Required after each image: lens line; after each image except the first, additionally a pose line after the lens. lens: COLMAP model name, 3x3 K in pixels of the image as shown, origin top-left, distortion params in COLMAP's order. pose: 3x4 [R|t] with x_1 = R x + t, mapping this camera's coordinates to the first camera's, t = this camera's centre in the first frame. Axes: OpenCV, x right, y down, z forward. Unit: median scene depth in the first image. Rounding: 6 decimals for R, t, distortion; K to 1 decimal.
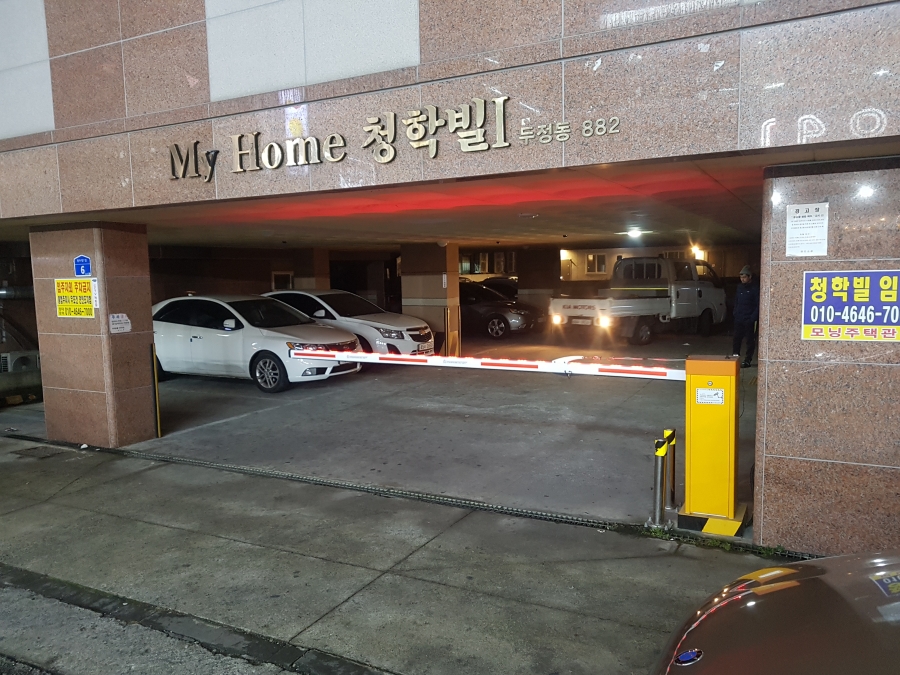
lens RADIAL K [[687.7, 0, 446.6], [0, 687.7, 336.5], [0, 0, 1]] dist [0.007848, 0.010573]
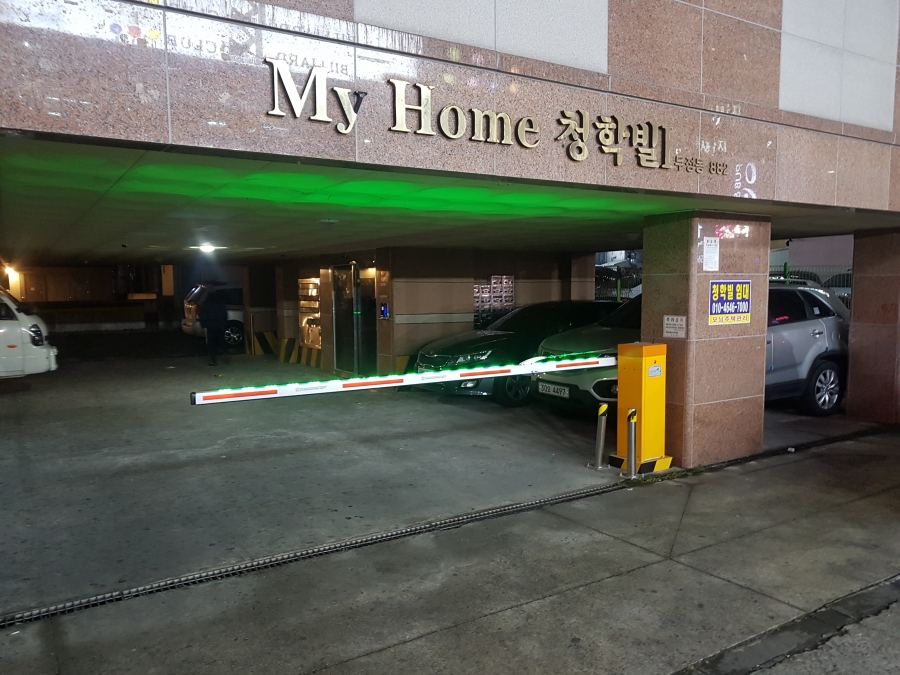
lens RADIAL K [[687.7, 0, 447.1], [0, 687.7, 341.8], [0, 0, 1]] dist [0.007848, 0.010573]
pose [[0.514941, -0.050401, 0.855742, -1.032241], [0.078372, 0.996857, 0.011552, -0.020326], [-0.853635, 0.061118, 0.517273, 0.661245]]
